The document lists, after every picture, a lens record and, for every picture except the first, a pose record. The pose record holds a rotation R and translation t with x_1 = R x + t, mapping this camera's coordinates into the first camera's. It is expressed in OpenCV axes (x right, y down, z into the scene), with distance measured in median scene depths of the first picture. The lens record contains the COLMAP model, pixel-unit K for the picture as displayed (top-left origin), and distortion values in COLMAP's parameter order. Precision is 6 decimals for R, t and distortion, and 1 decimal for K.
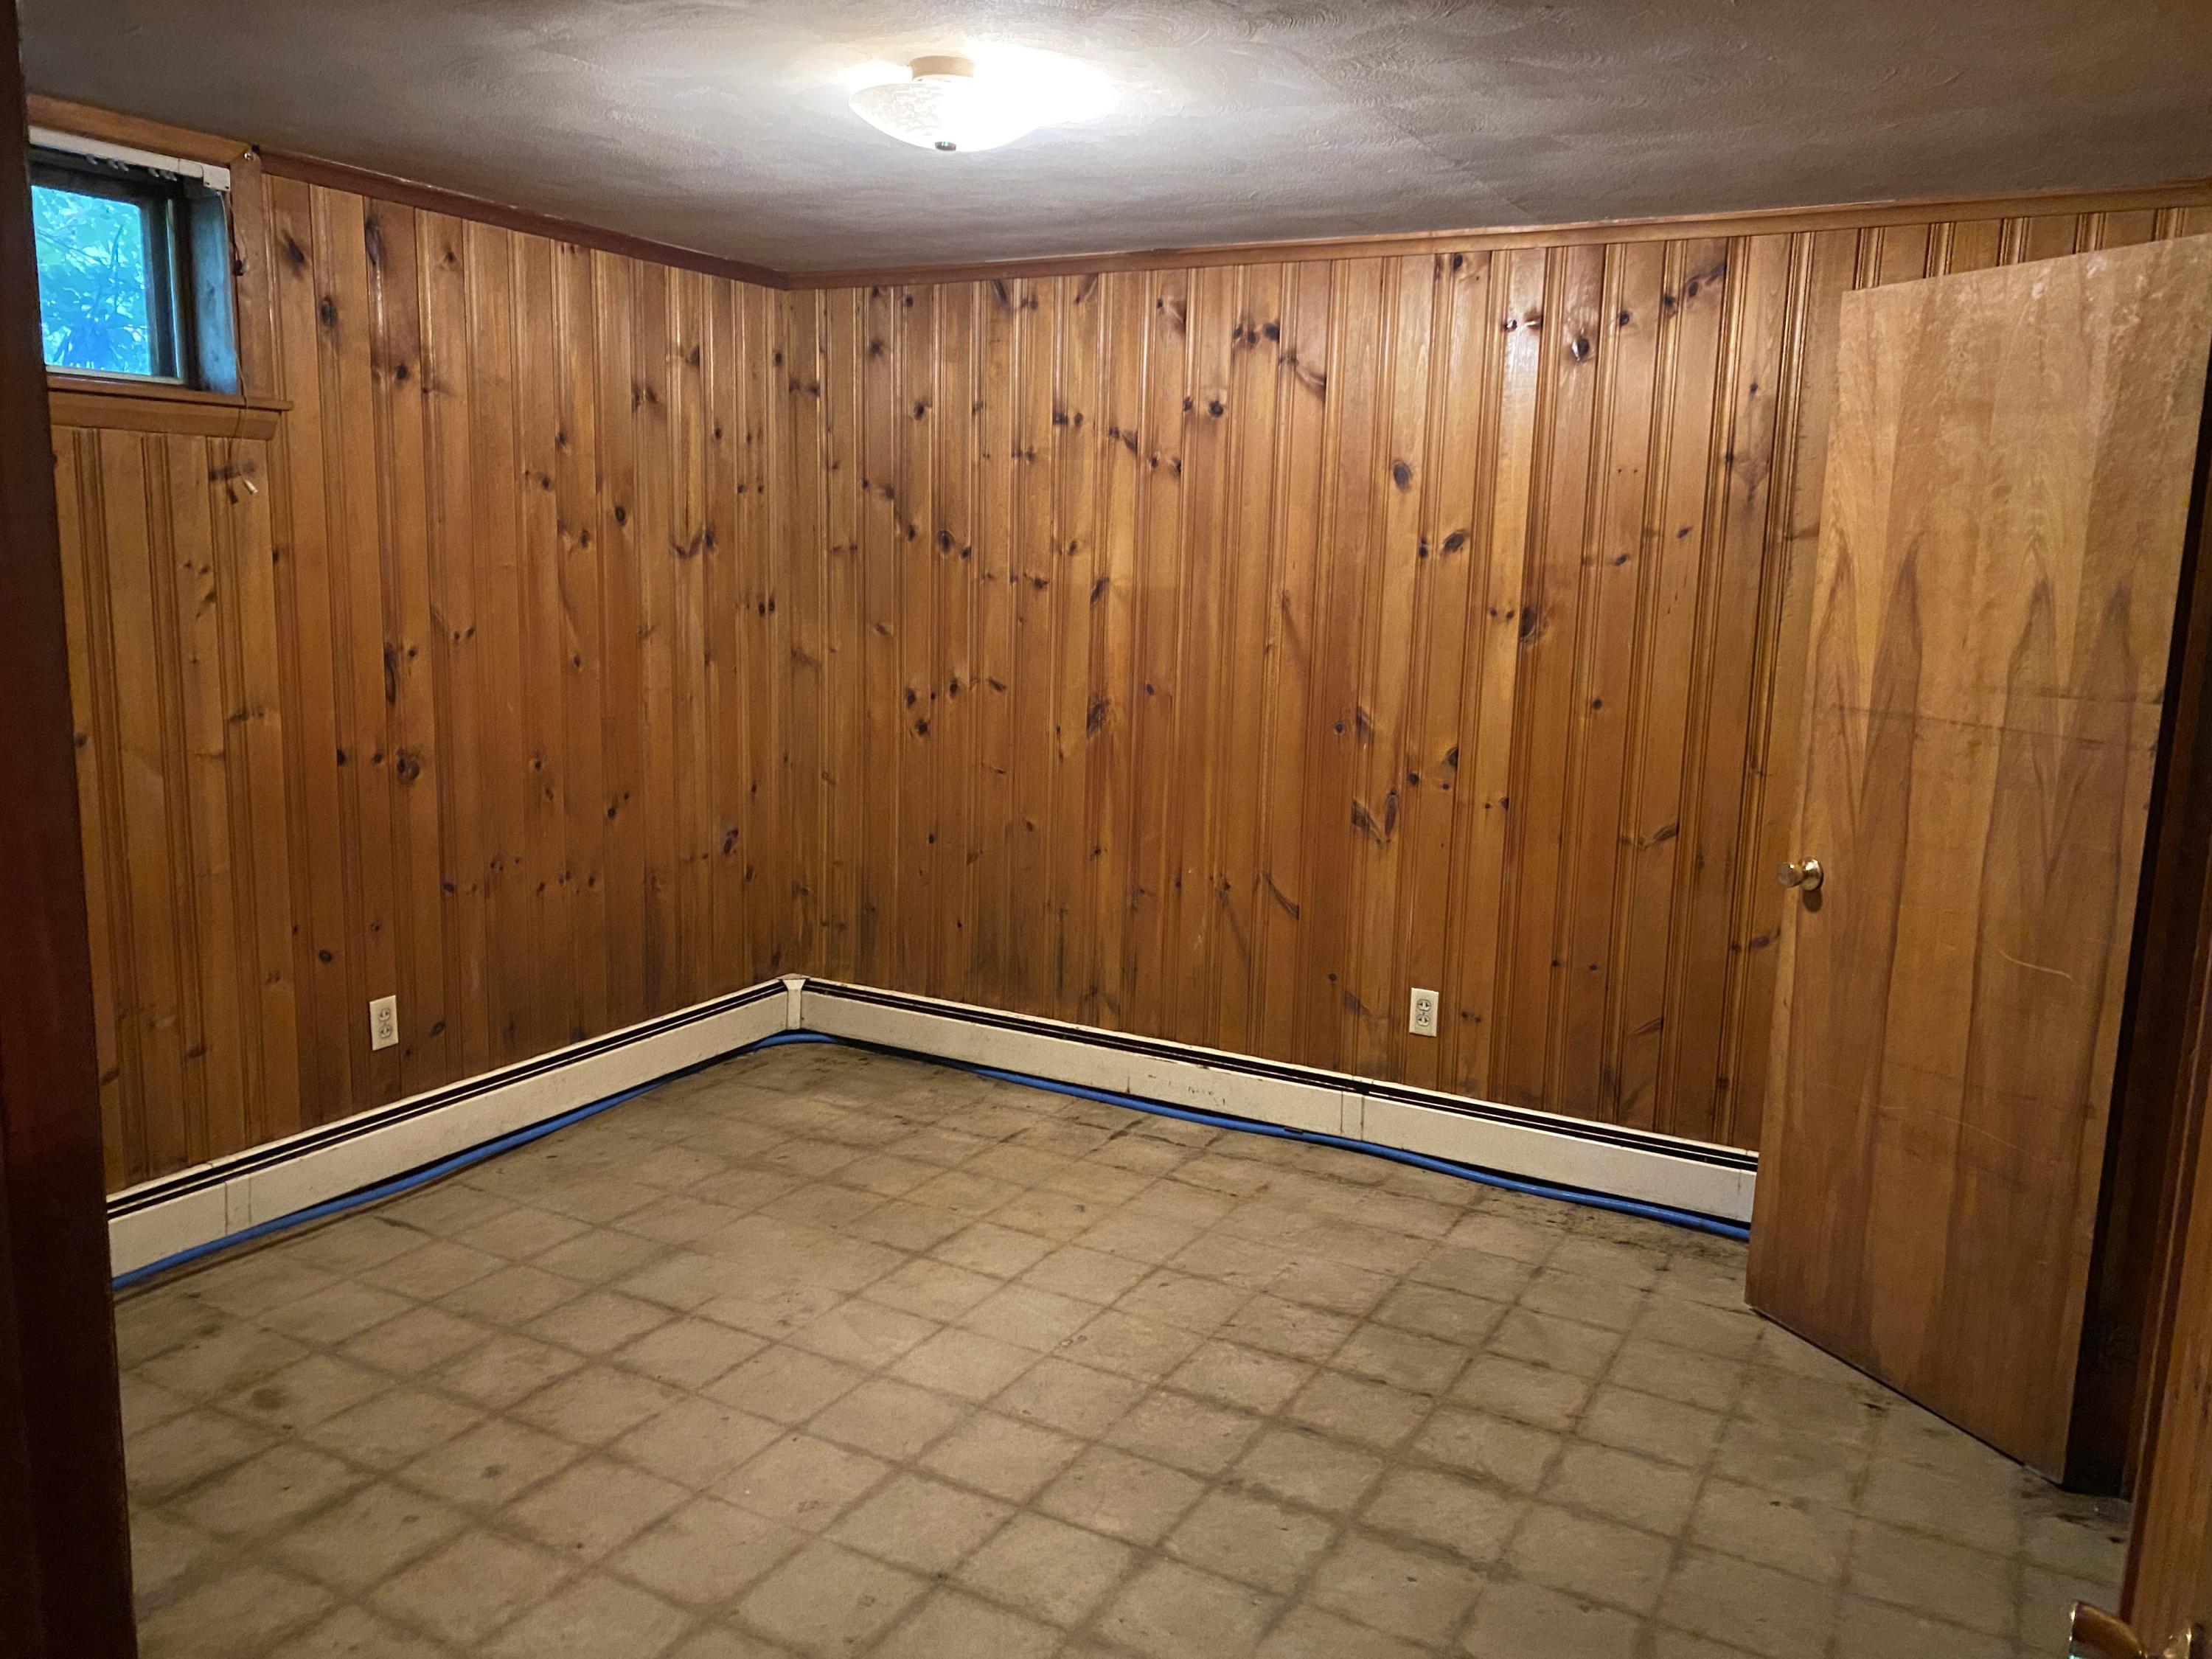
lens RADIAL K [[1673.2, 0, 1117.9], [0, 1673.2, 826.5], [0, 0, 1]] dist [0.004871, 0.002790]
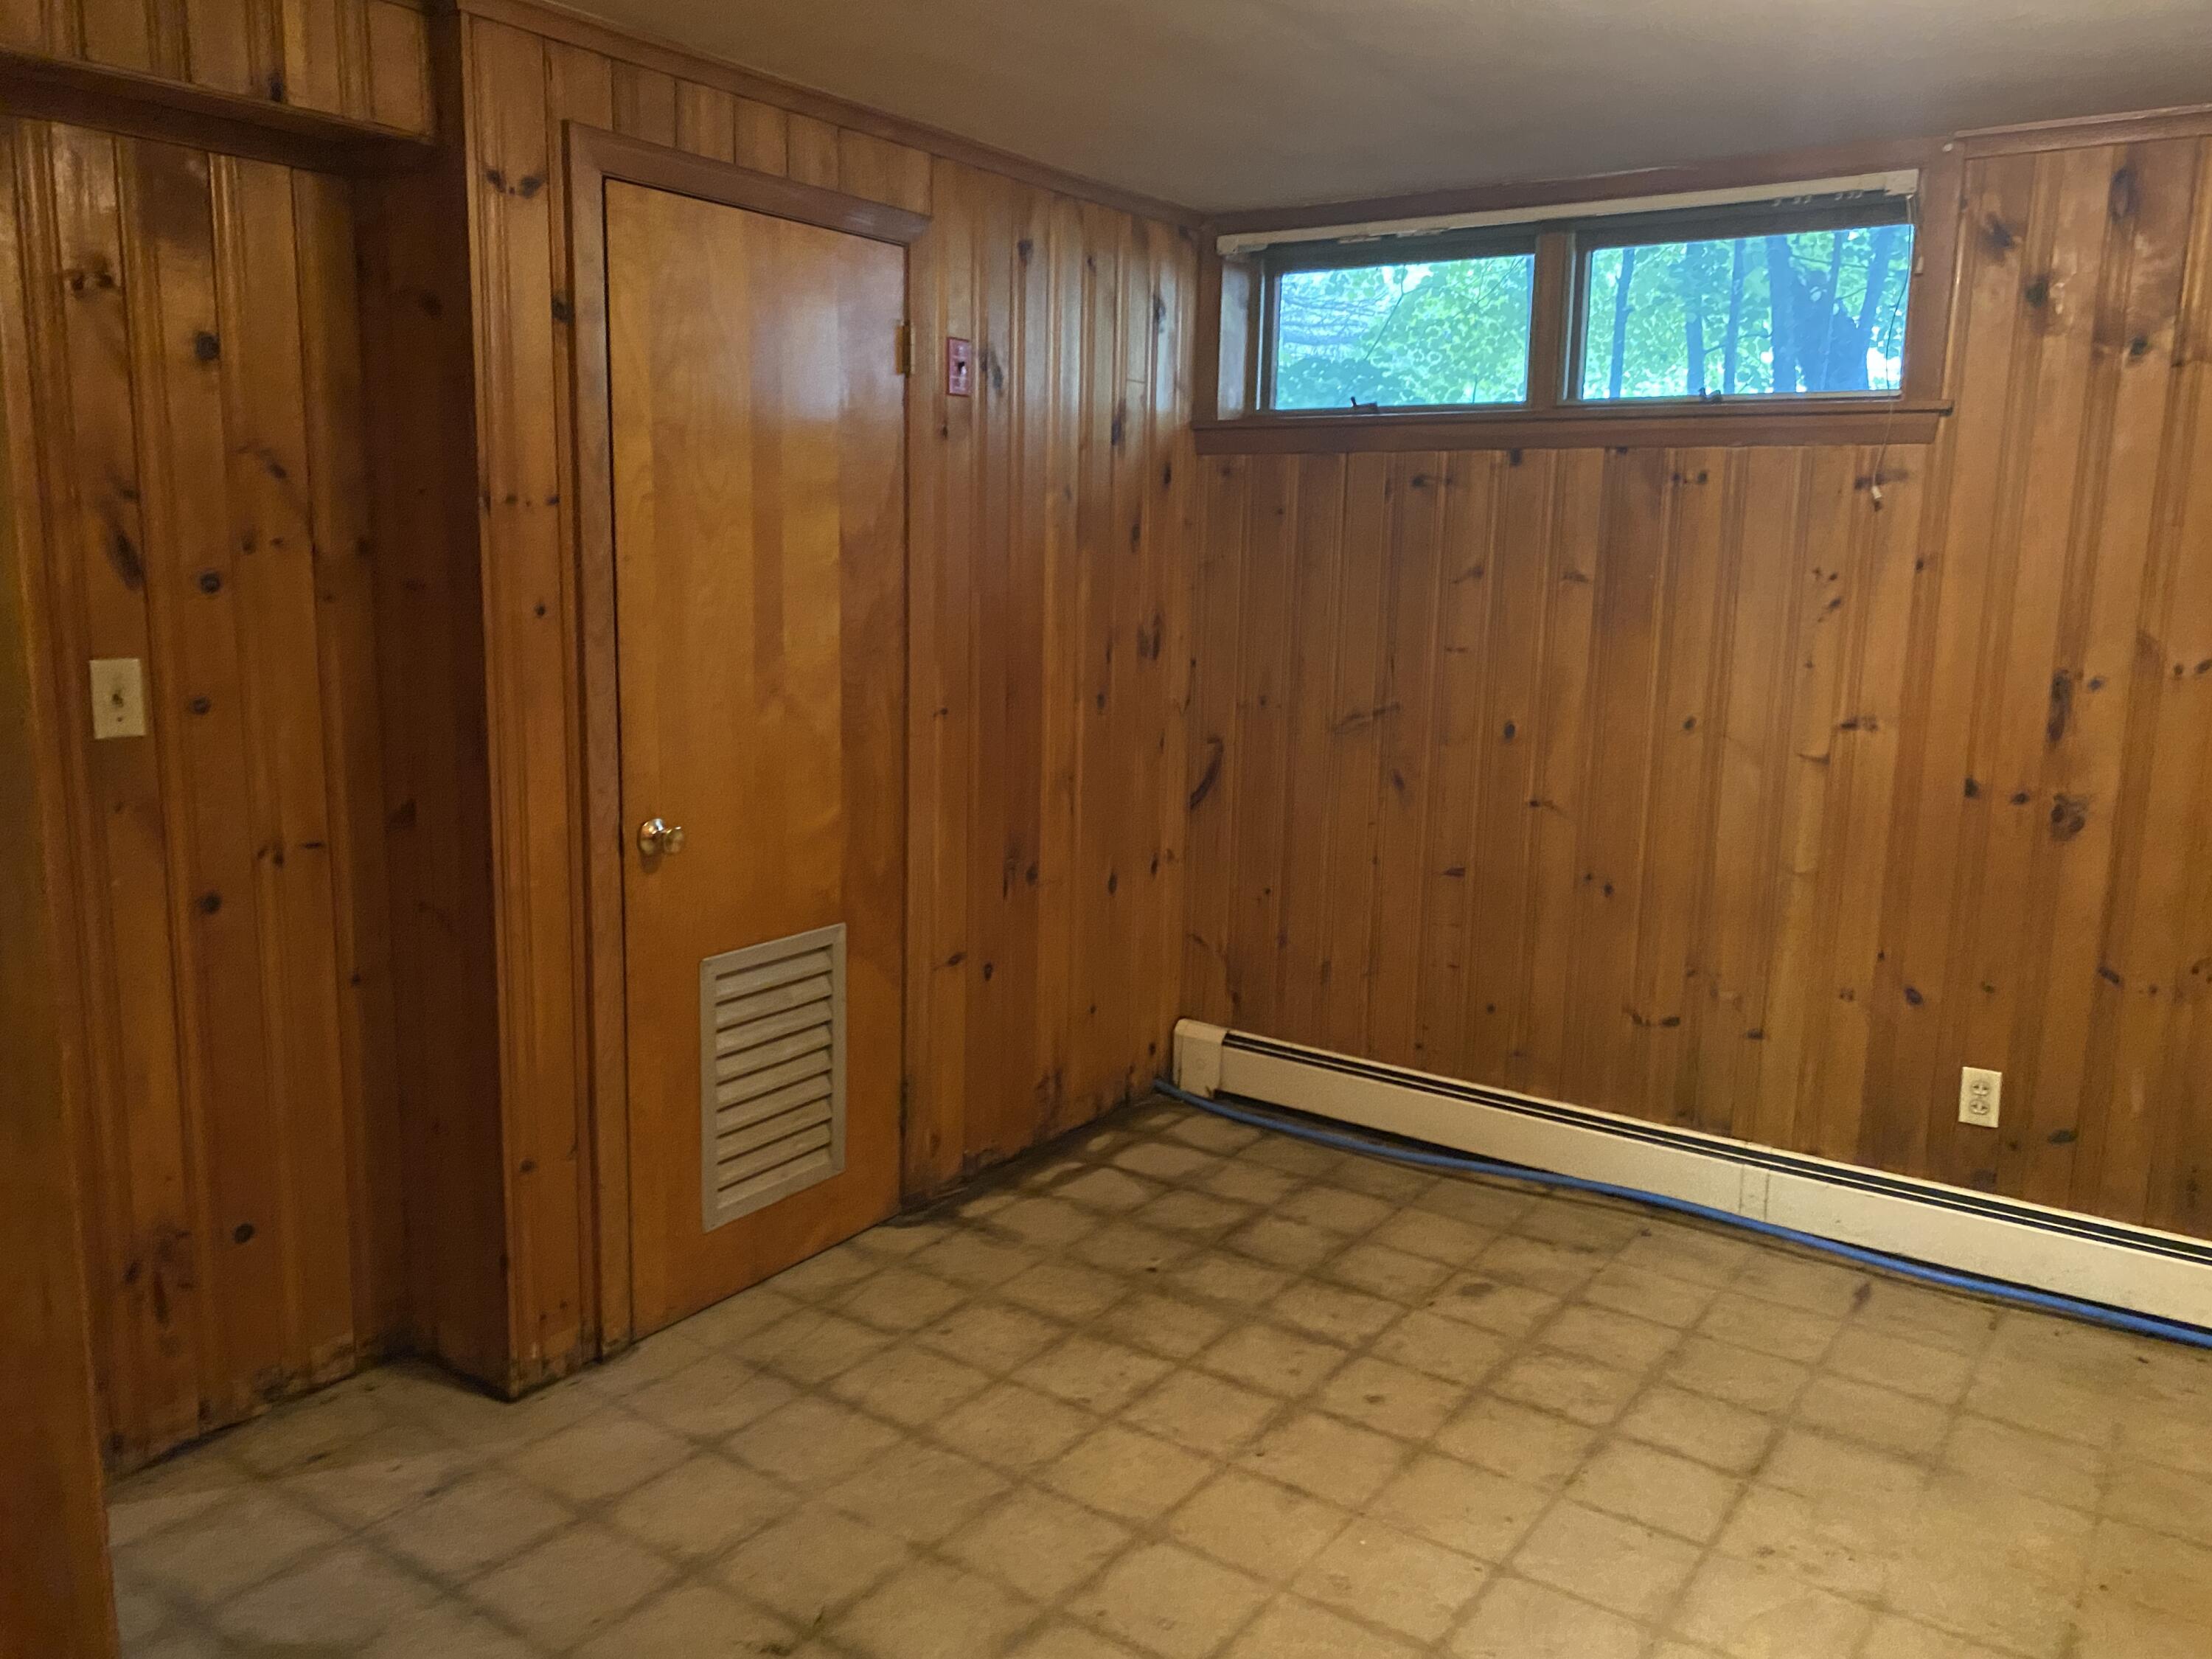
lens RADIAL K [[1665.2, 0, 1106.7], [0, 1665.2, 804.5], [0, 0, 1]] dist [0.007067, 0.007611]
pose [[-0.097258, 0.131202, -0.986573, 0.505474], [-0.187987, 0.971008, 0.147664, -0.084288], [0.977344, 0.199825, -0.069774, 0.656542]]
